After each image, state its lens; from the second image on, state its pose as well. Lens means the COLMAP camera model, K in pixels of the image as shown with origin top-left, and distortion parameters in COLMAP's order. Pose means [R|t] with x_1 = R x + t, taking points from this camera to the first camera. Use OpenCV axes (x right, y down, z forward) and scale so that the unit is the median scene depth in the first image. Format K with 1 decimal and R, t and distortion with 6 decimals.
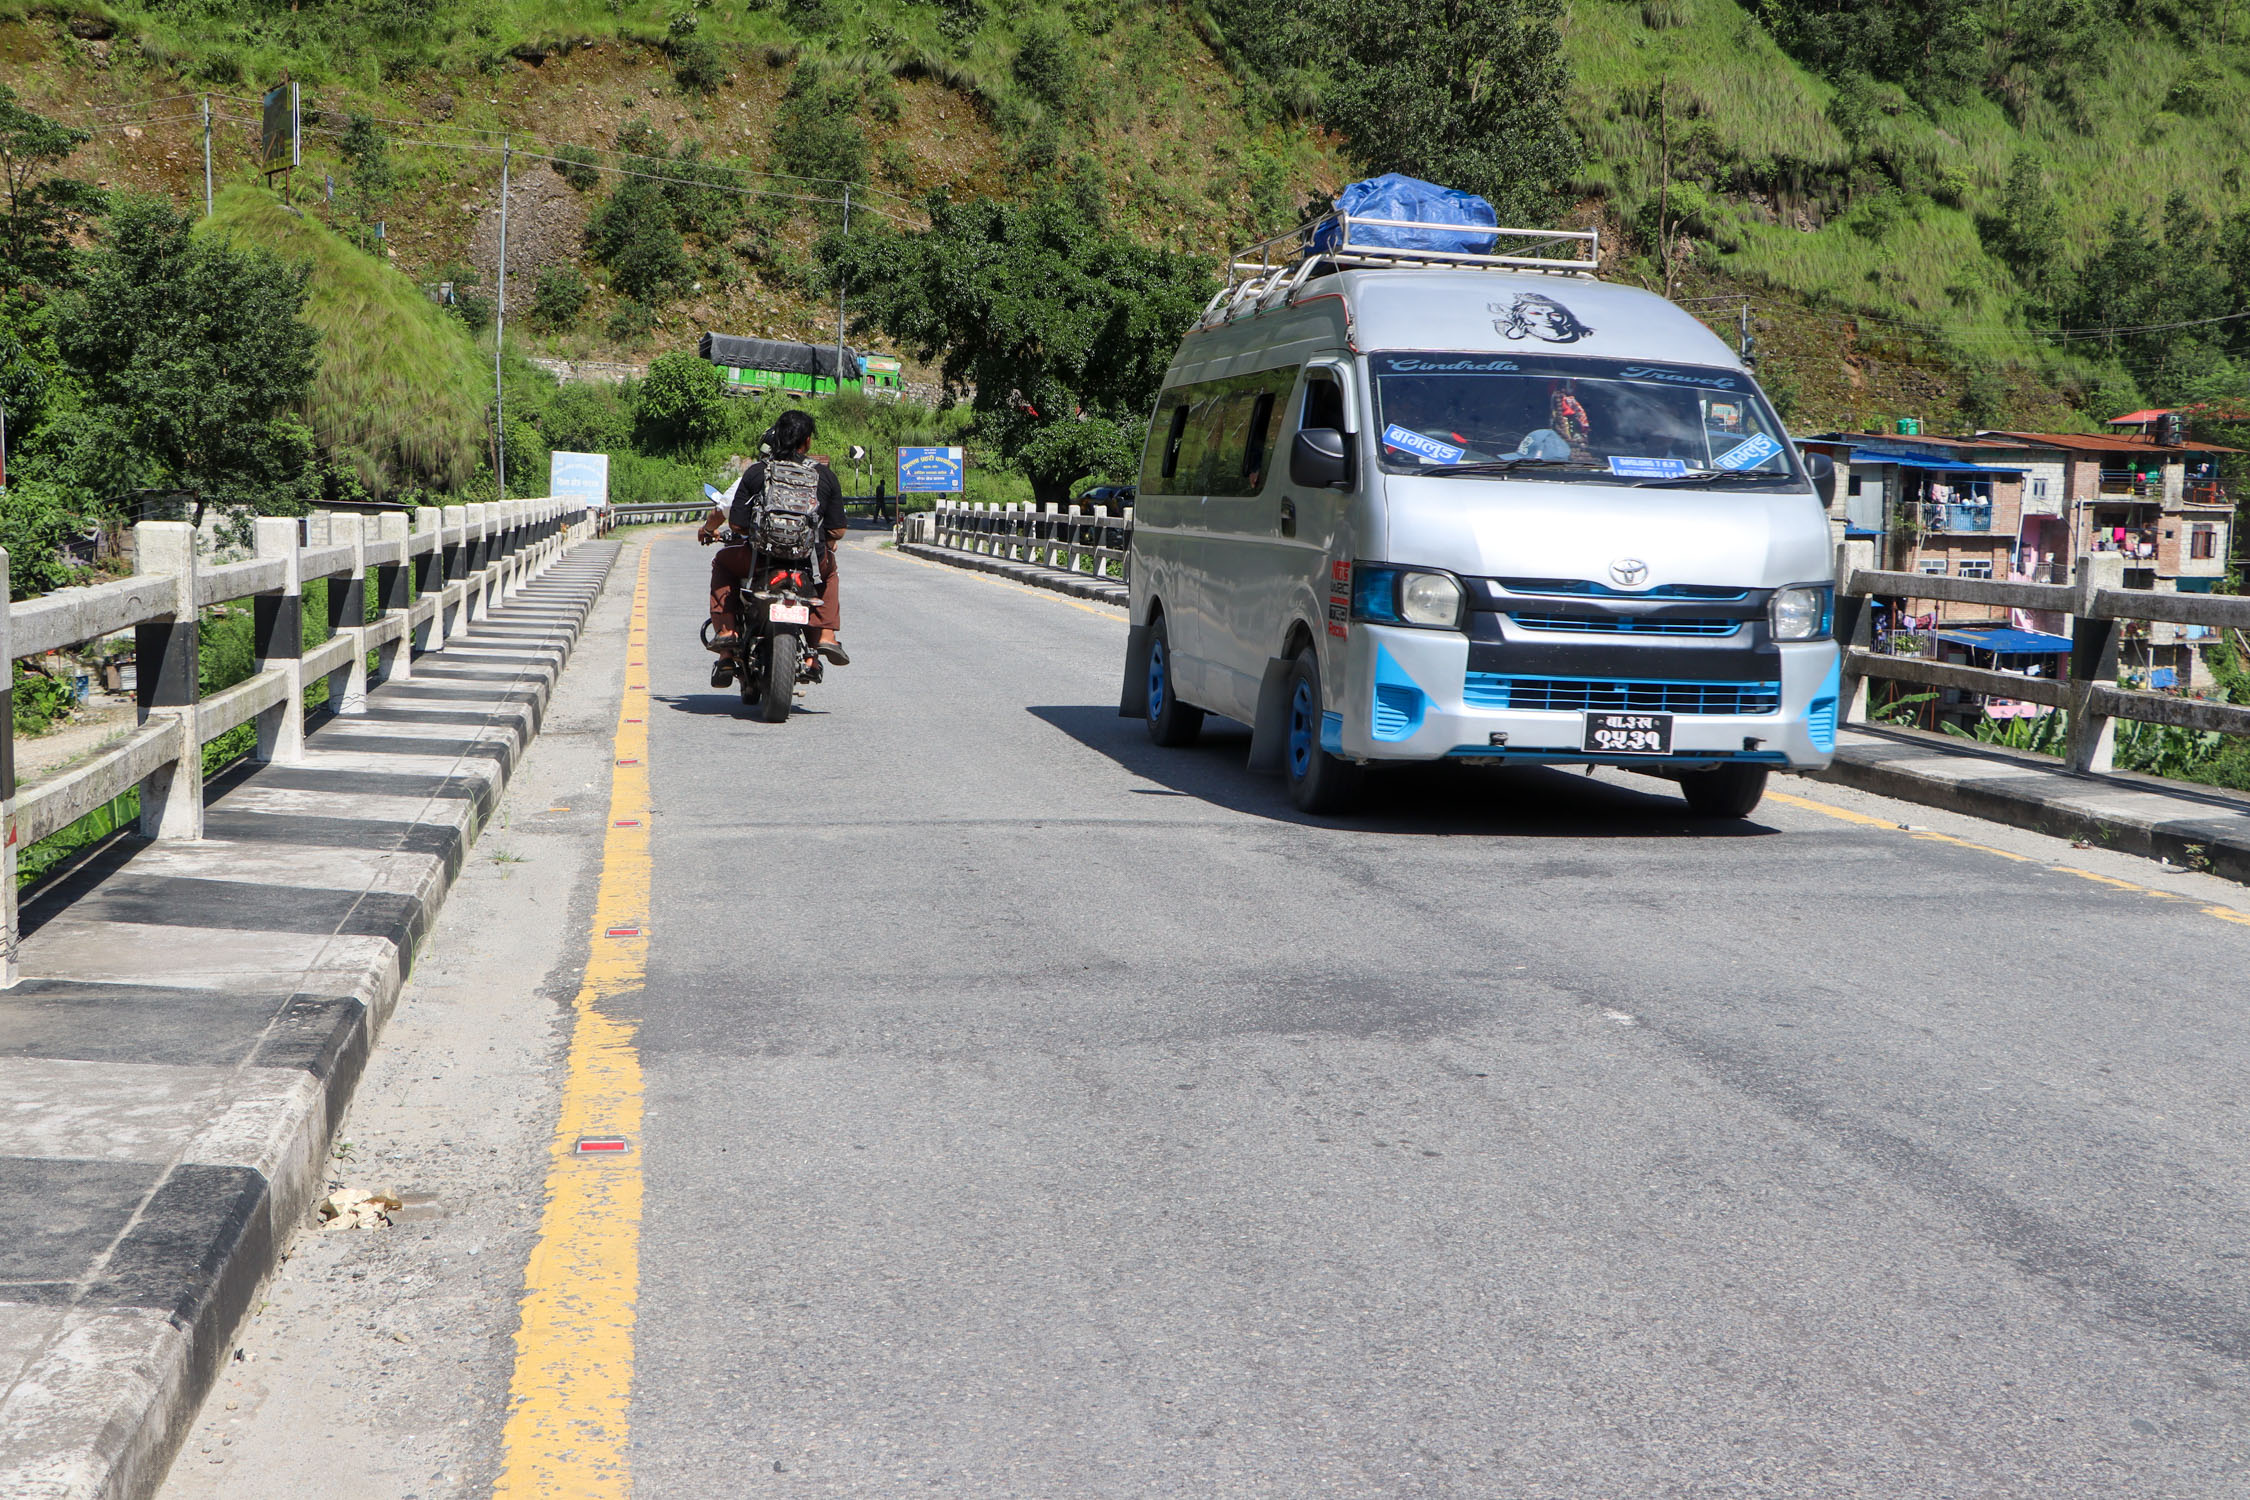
lens RADIAL K [[2802.8, 0, 1150.2], [0, 2802.8, 789.3], [0, 0, 1]] dist [0.052115, 0.000000]
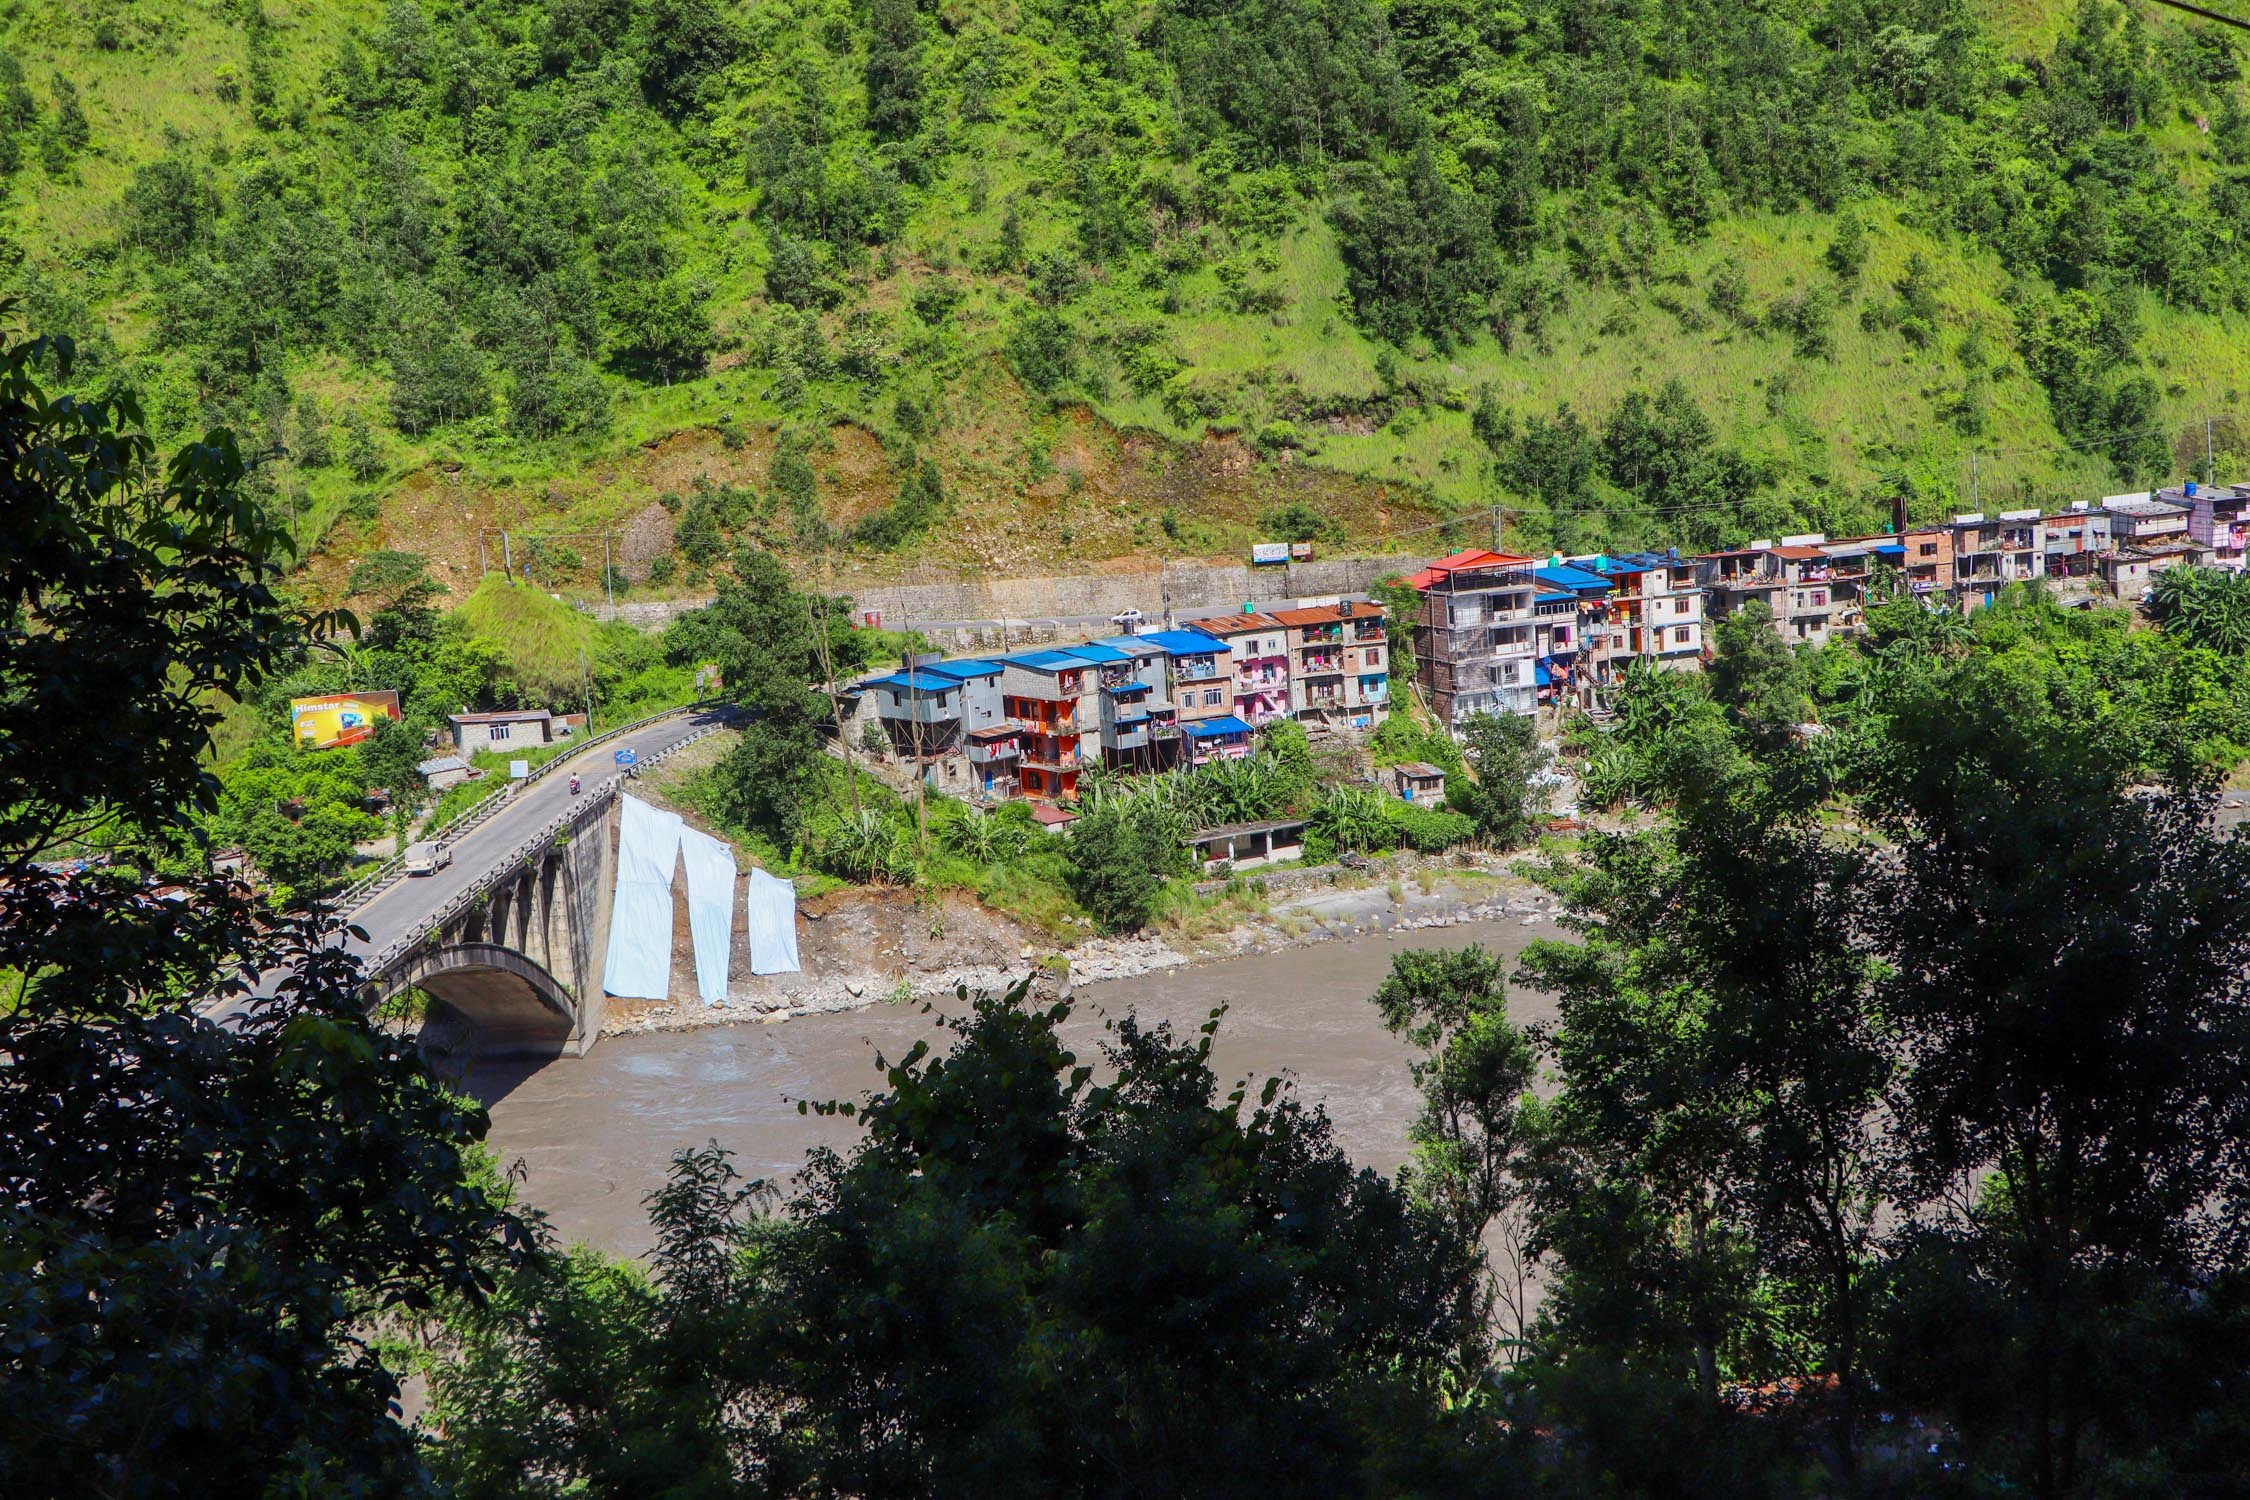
lens RADIAL K [[2747.8, 0, 1131.1], [0, 2747.8, 770.3], [0, 0, 1]] dist [0.031552, 0.000000]
pose [[0.974419, -0.050961, -0.218883, 0.576095], [0.065106, 0.996197, 0.057901, -0.120219], [0.215100, -0.070671, 0.974032, -0.947441]]
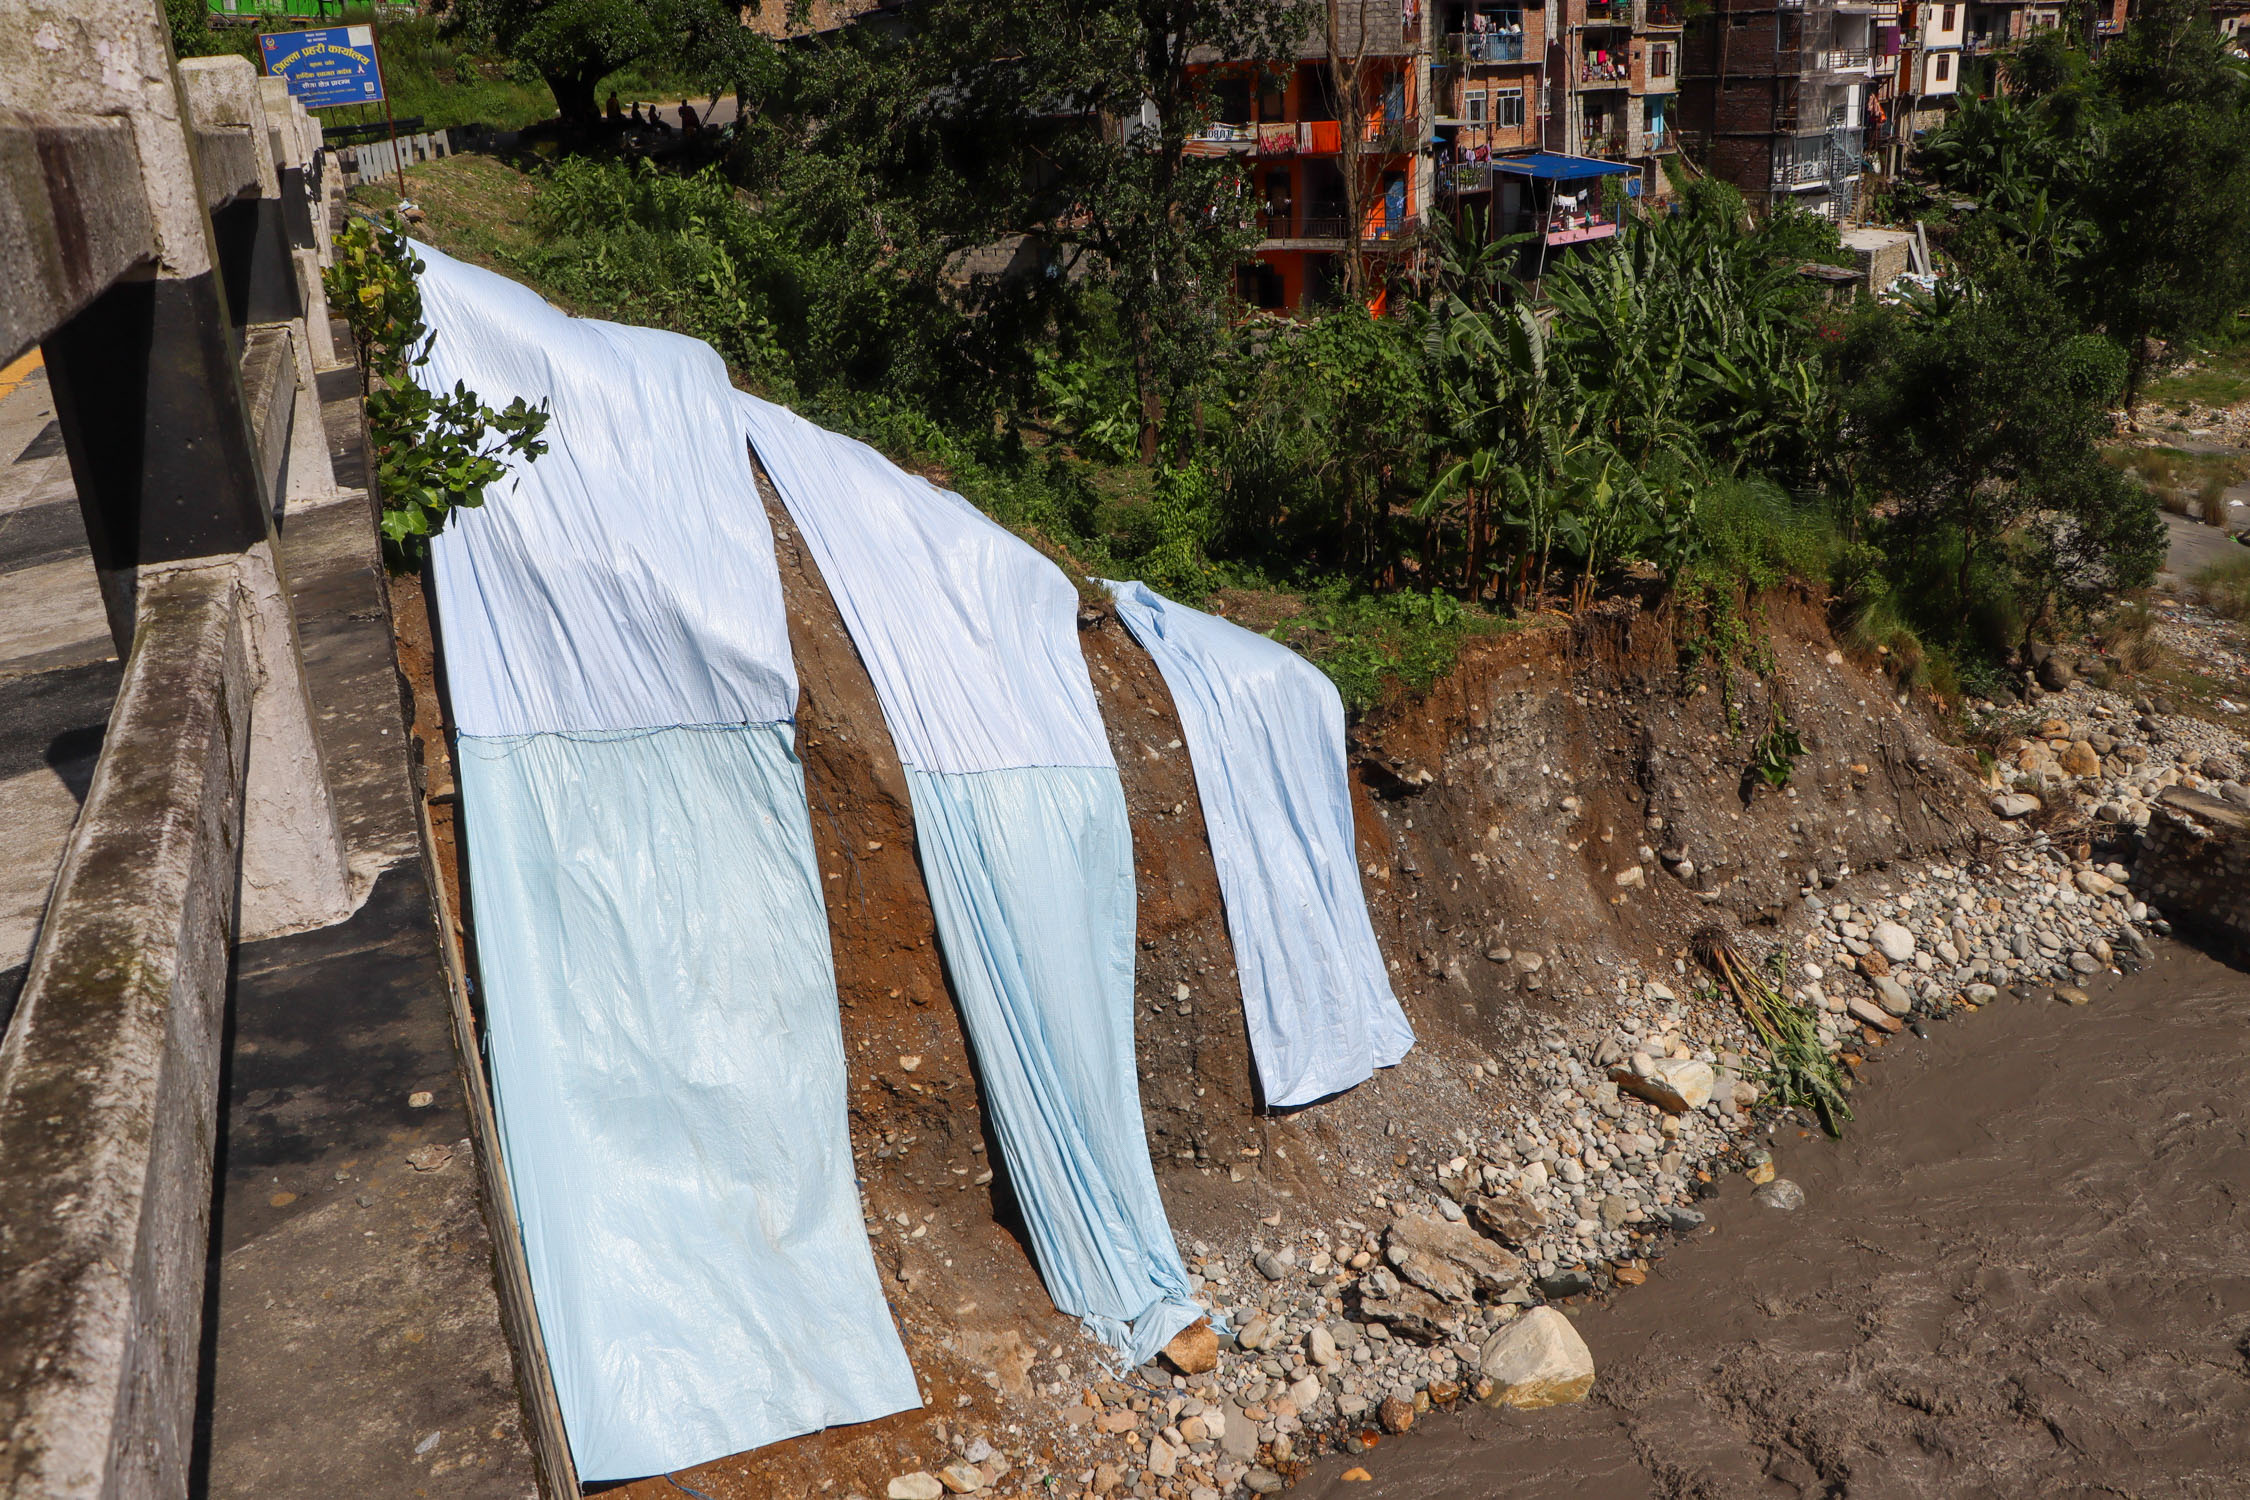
lens RADIAL K [[1854.5, 0, 1137.0], [0, 1854.5, 753.2], [0, 0, 1]] dist [-0.174765, 0.131615]
pose [[0.970334, -0.149556, 0.189962, -0.001070], [0.096742, 0.960251, 0.261836, -0.027434], [-0.221570, -0.235691, 0.946233, 0.282294]]
